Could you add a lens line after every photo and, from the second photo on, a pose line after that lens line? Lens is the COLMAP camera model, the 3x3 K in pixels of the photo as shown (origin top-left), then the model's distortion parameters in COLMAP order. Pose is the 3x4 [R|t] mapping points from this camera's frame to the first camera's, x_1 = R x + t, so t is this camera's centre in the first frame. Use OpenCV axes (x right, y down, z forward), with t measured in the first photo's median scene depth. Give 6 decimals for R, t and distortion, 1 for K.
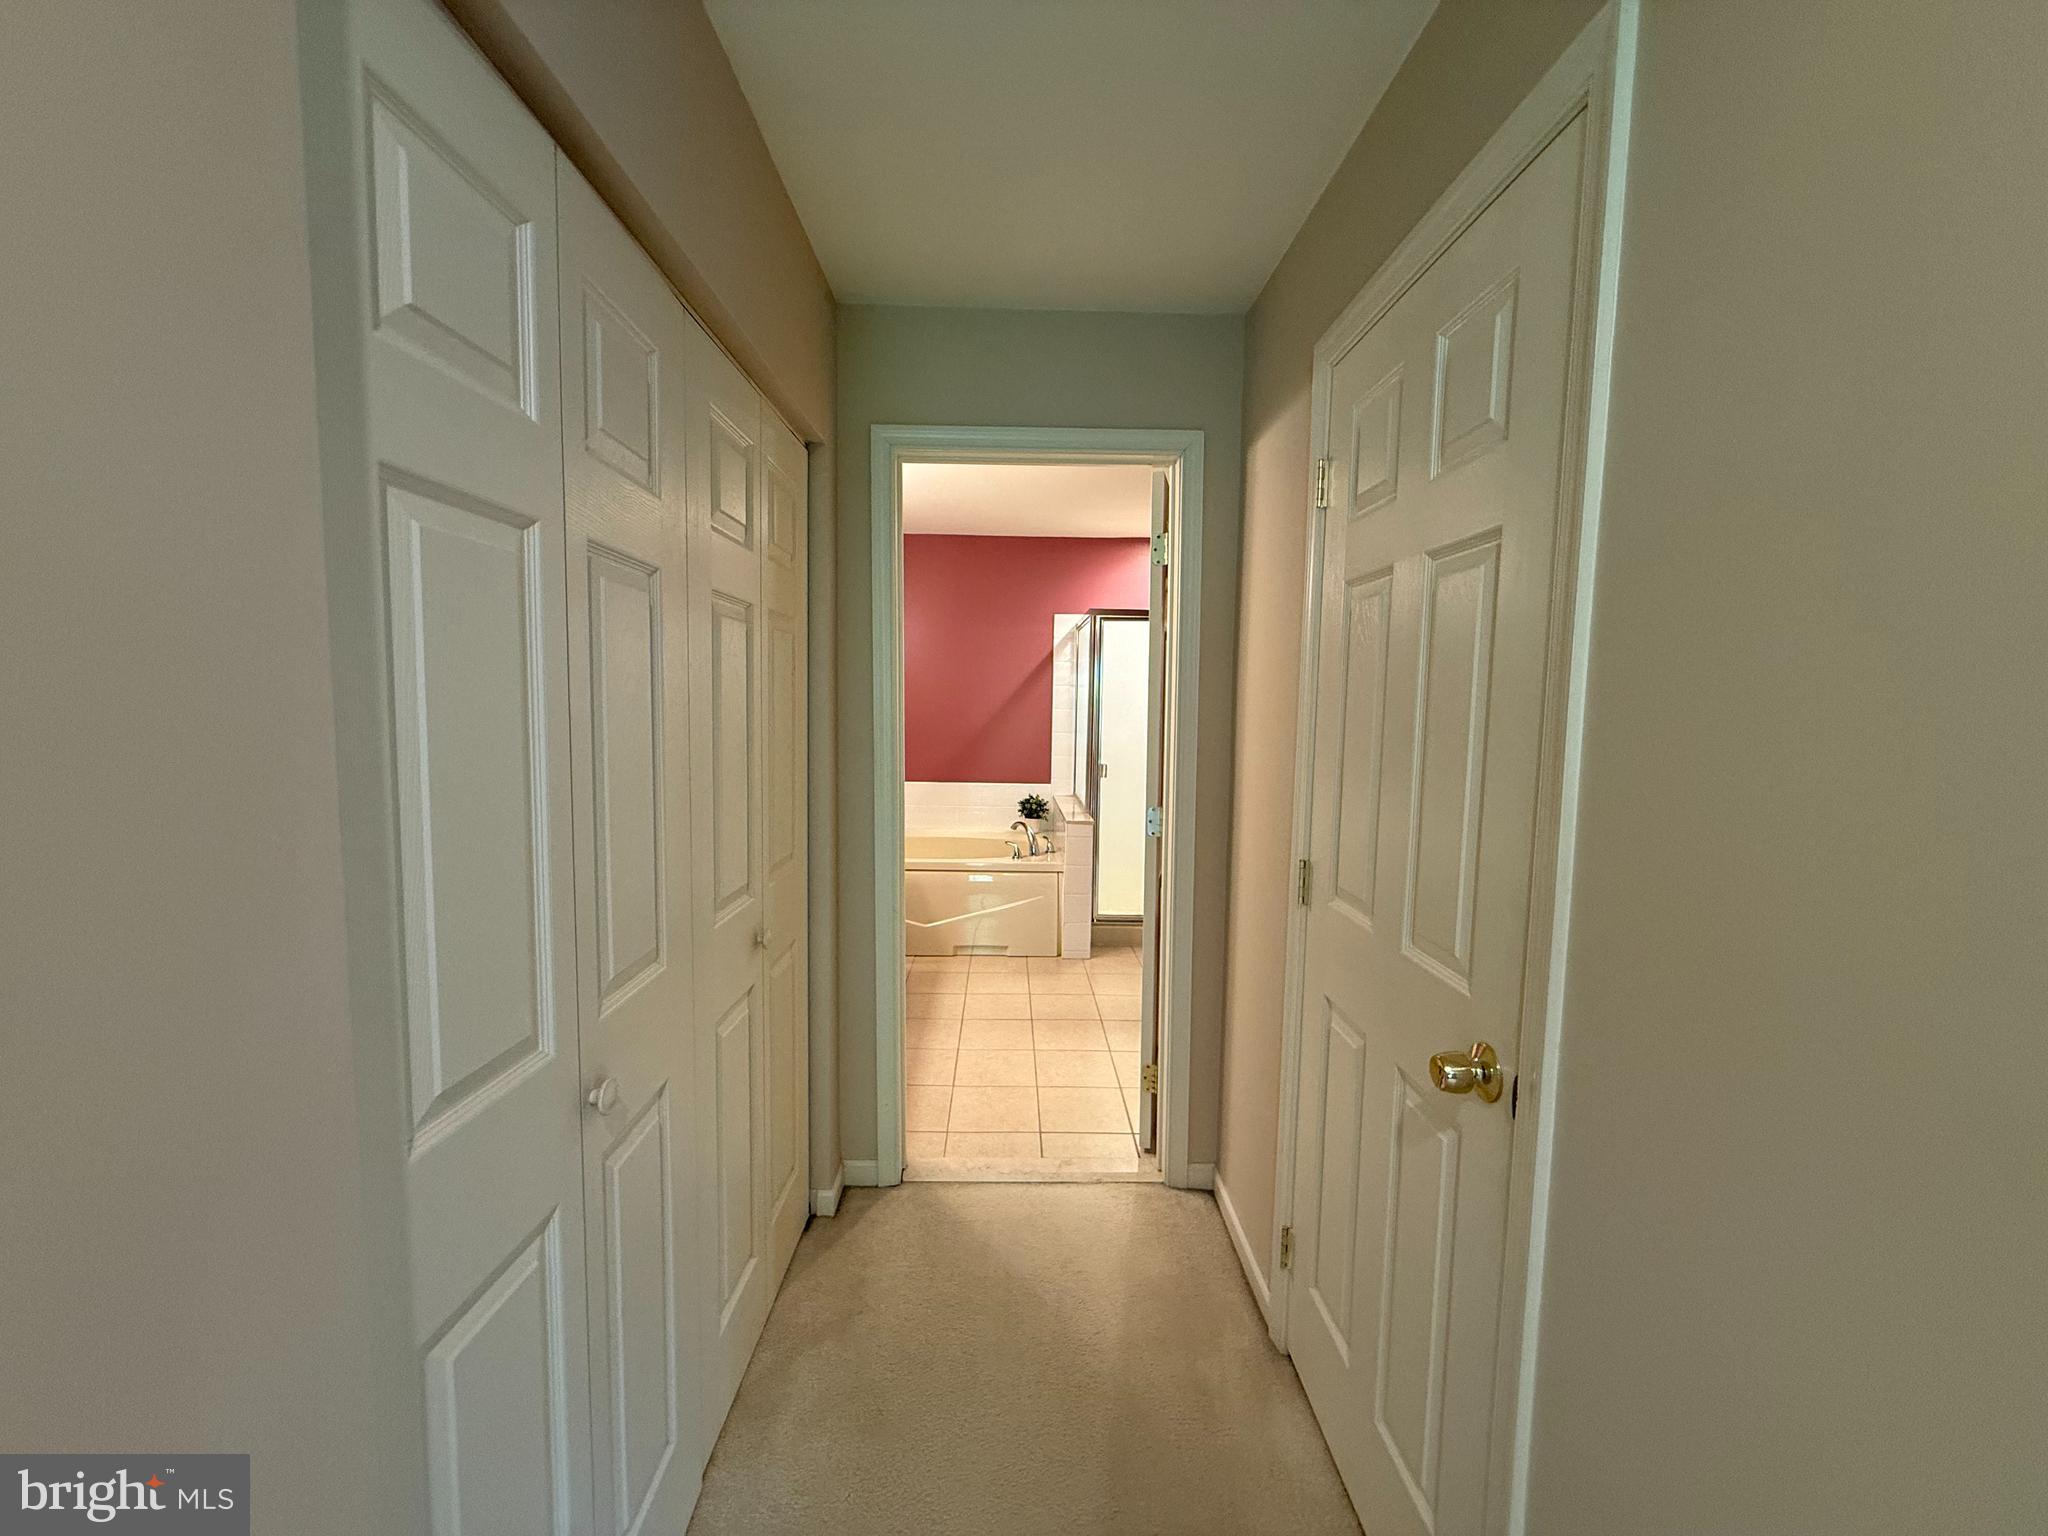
lens RADIAL K [[820.5, 0, 1019.7], [0, 820.5, 761.3], [0, 0, 1]] dist [-0.000721, 0.000140]
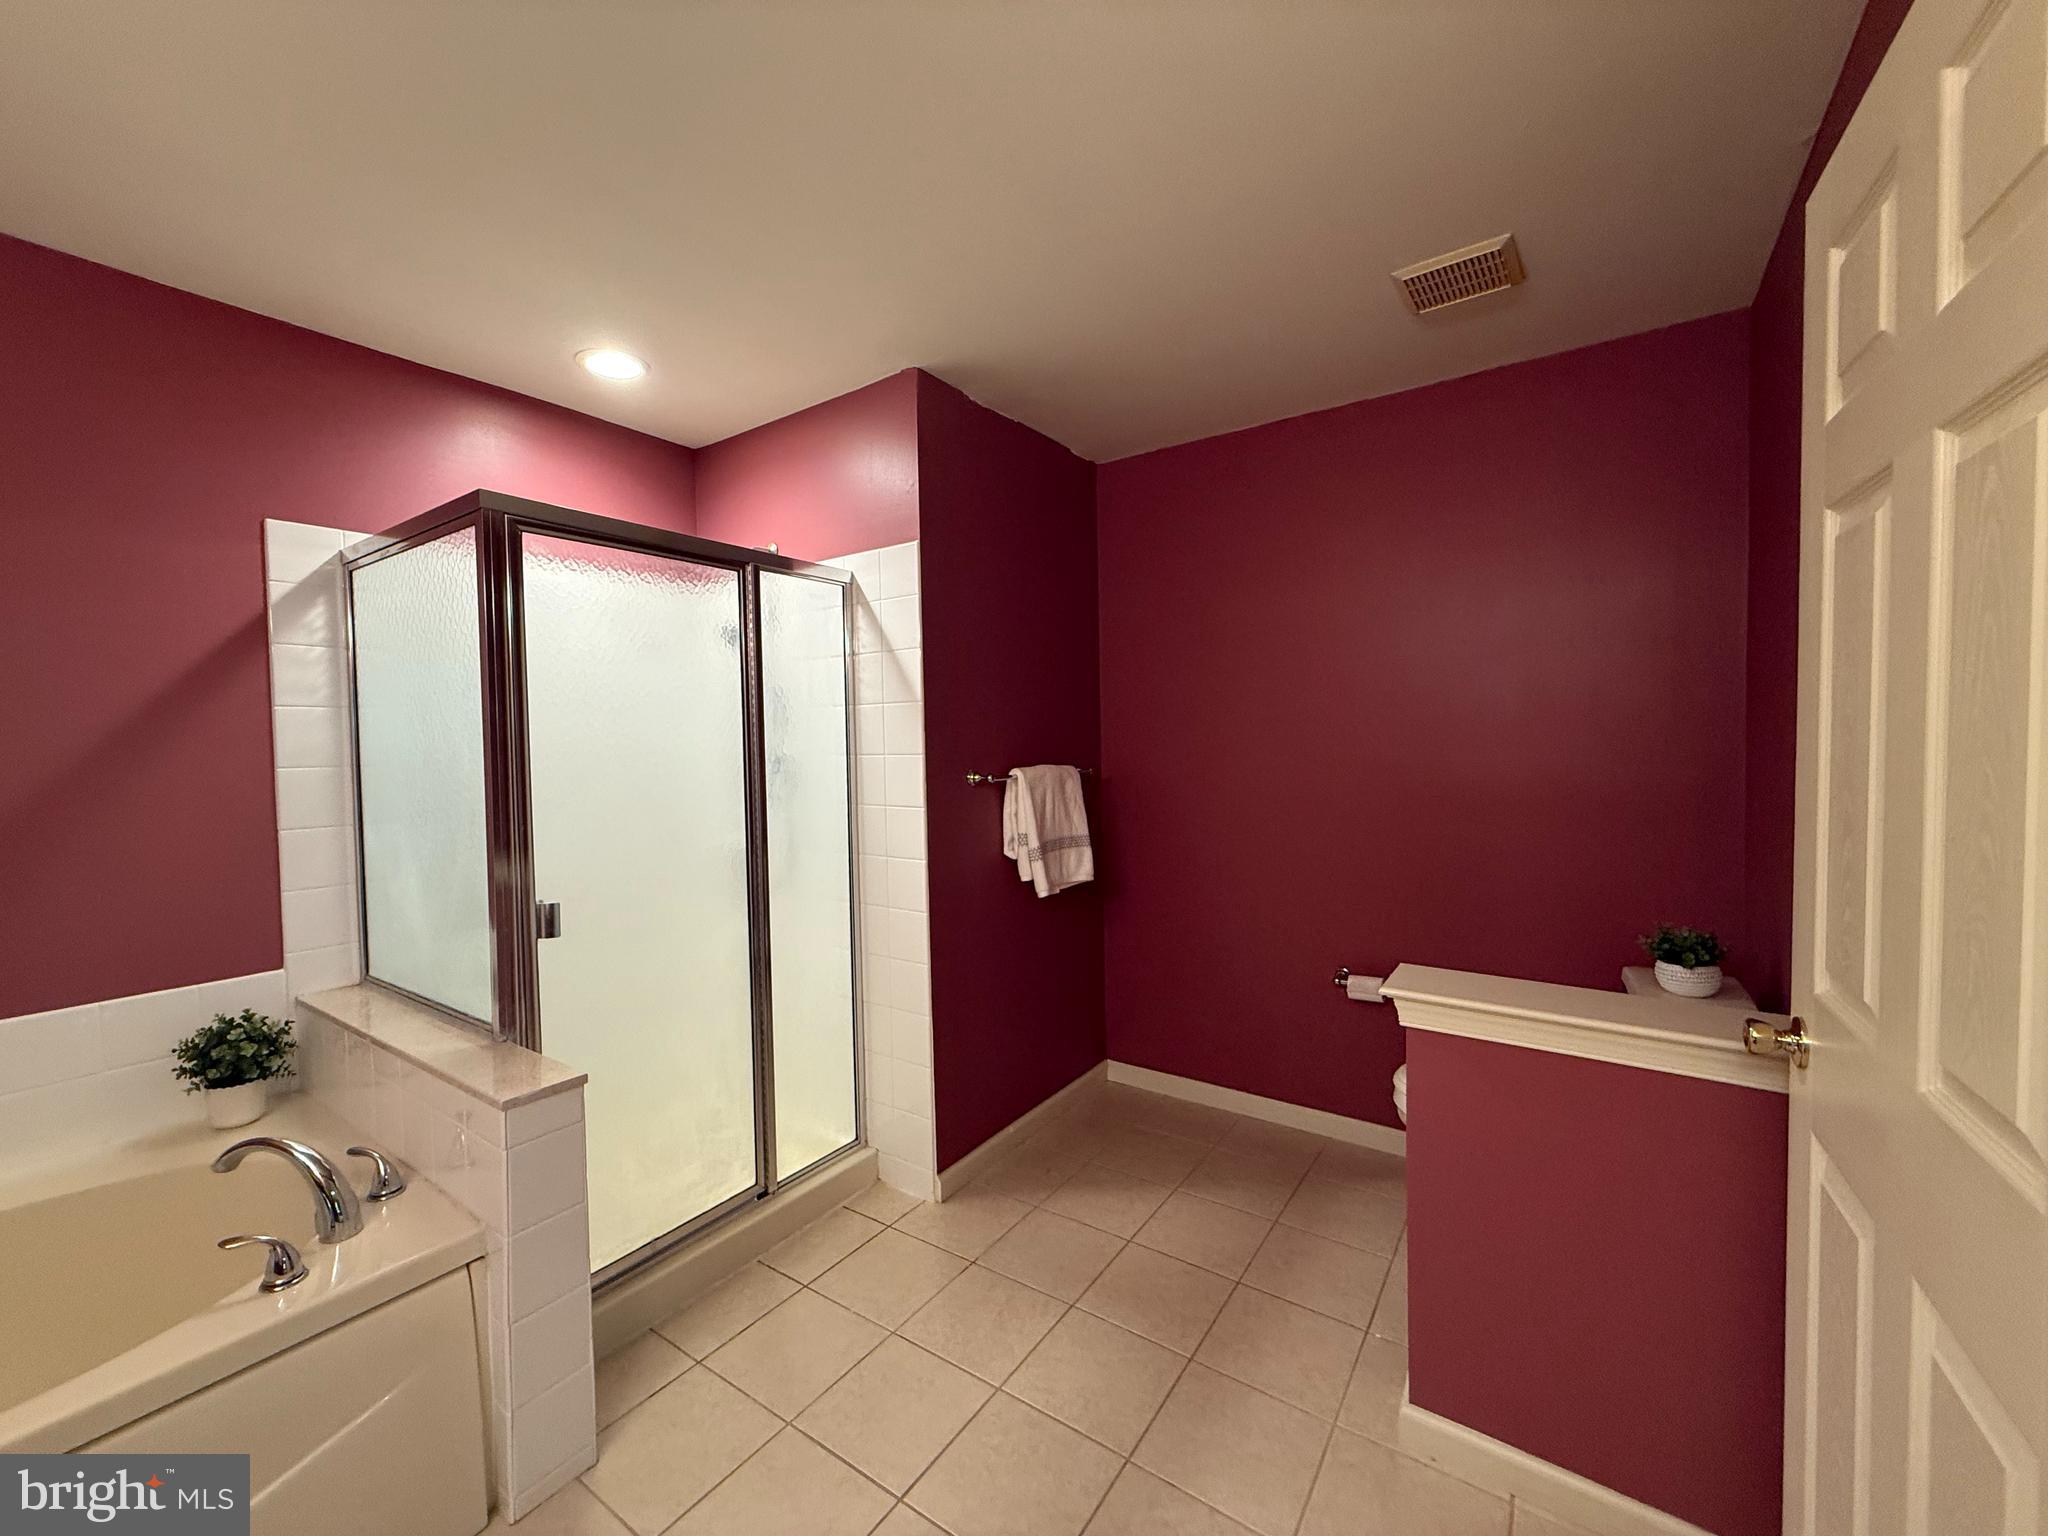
lens RADIAL K [[820.5, 0, 1025.3], [0, 820.5, 764.3], [0, 0, 1]] dist [-0.000721, 0.000140]
pose [[0.593927, -0.051557, 0.802865, -0.059648], [0.100296, 0.994904, -0.010305, -0.028675], [-0.798243, 0.086645, 0.596071, 0.516559]]
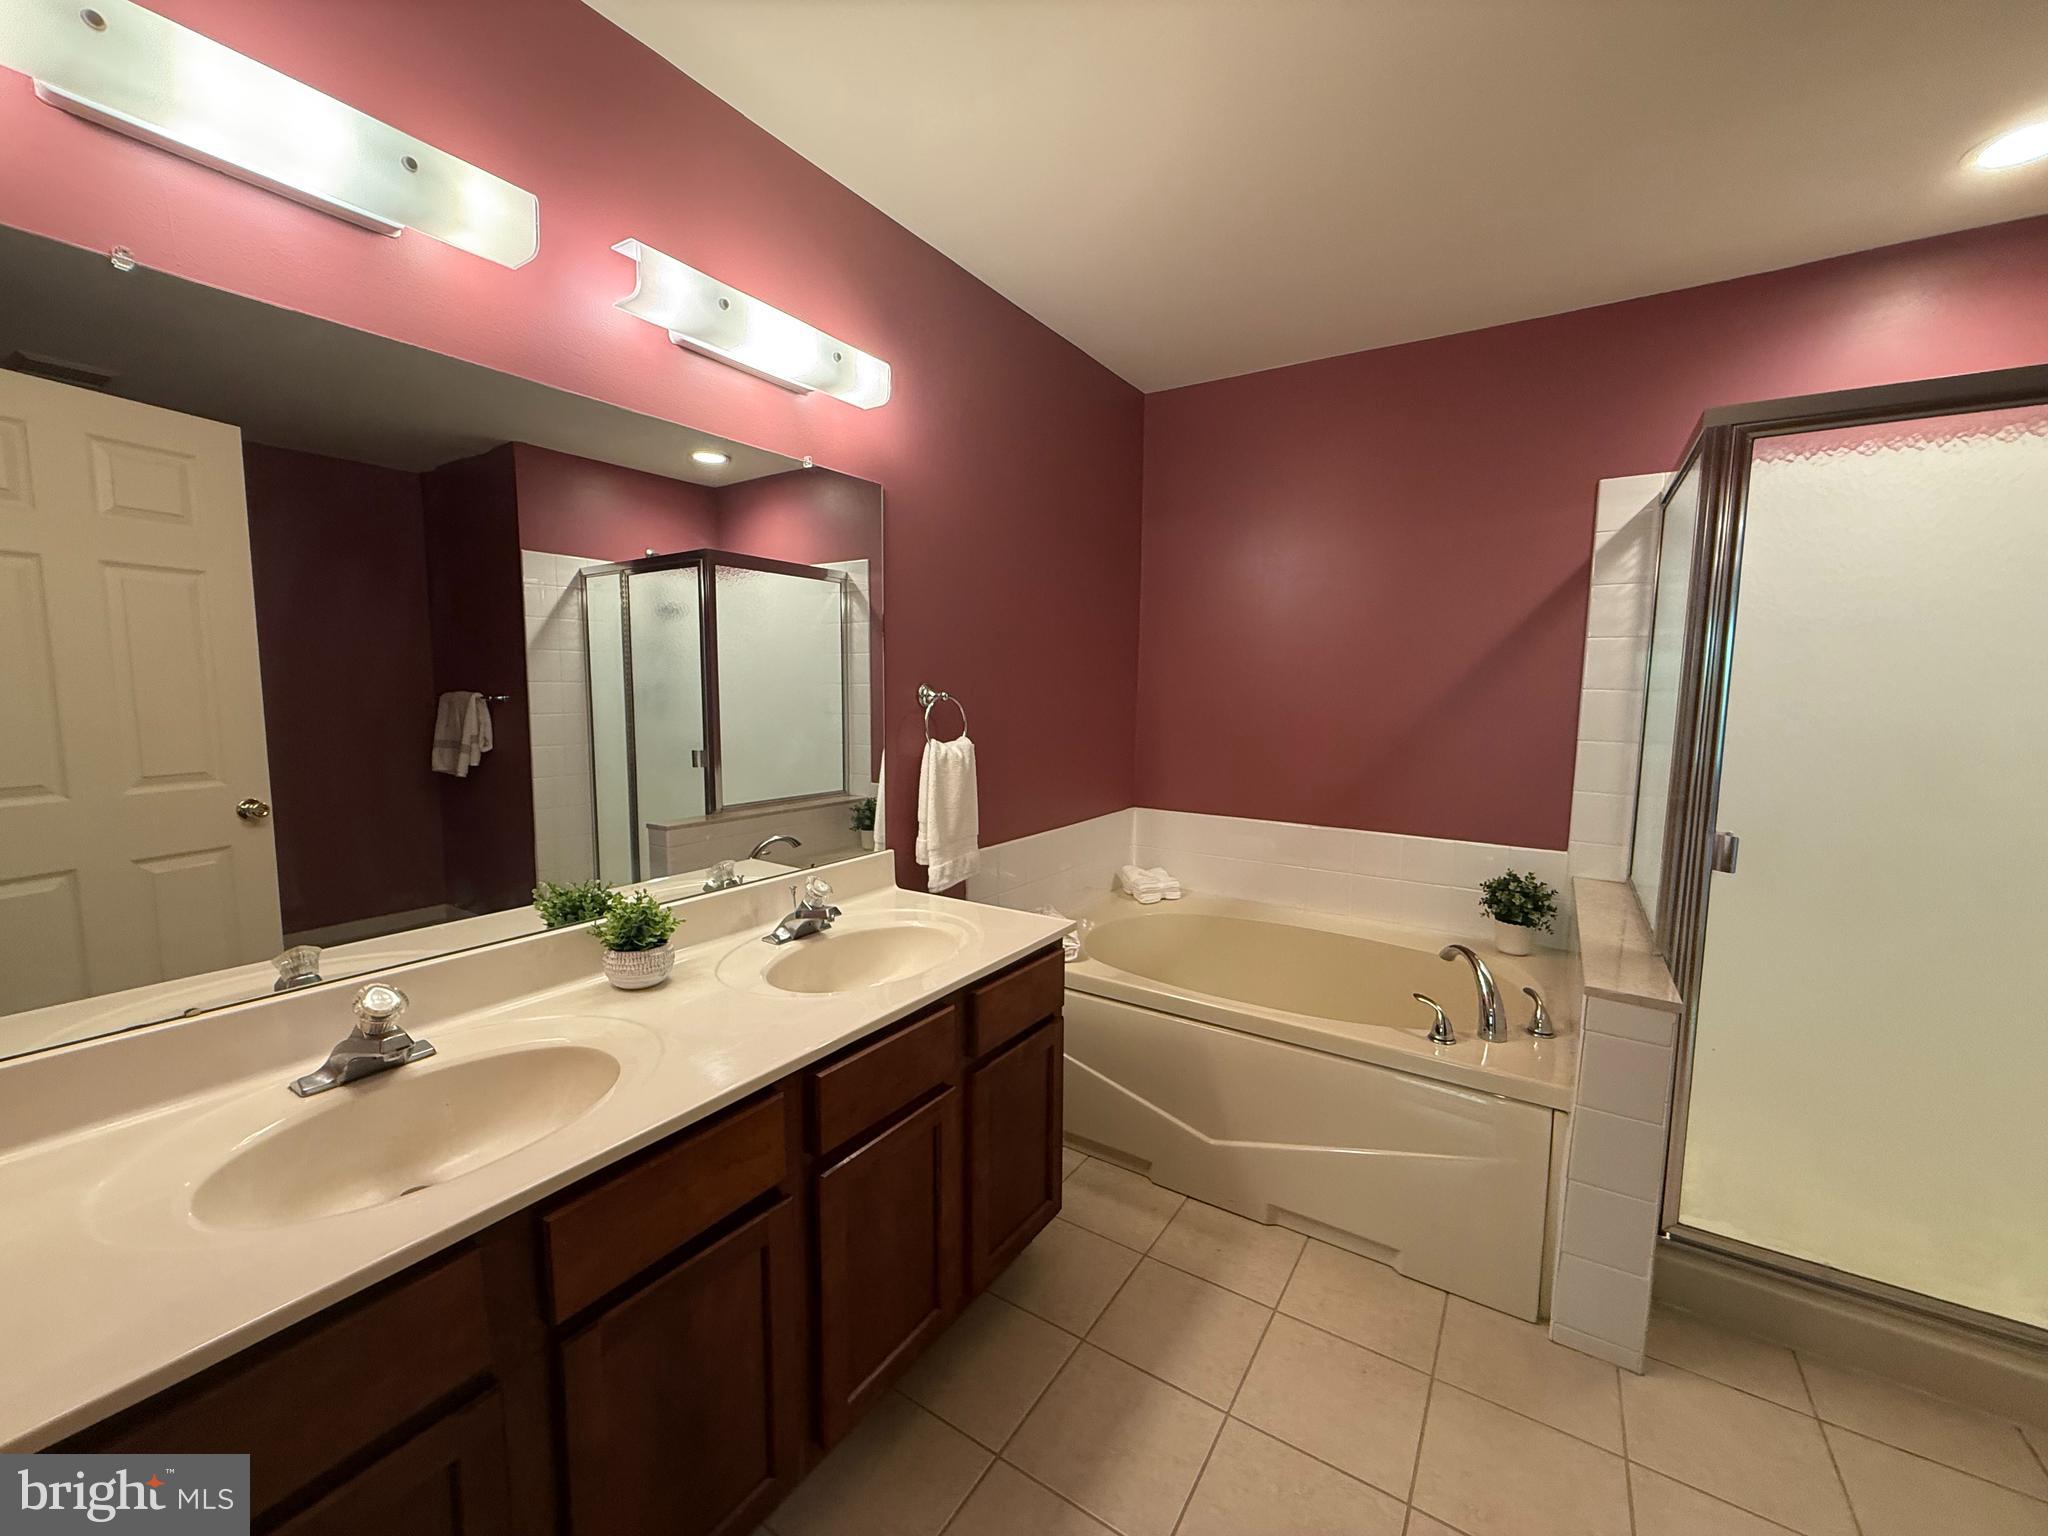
lens RADIAL K [[820.5, 0, 1033.4], [0, 820.5, 764.5], [0, 0, 1]] dist [-0.000721, 0.000140]
pose [[0.835892, 0.053999, -0.546231, 0.037631], [-0.053393, 0.998429, 0.016996, -0.014015], [0.546291, 0.014958, 0.837462, 0.462184]]
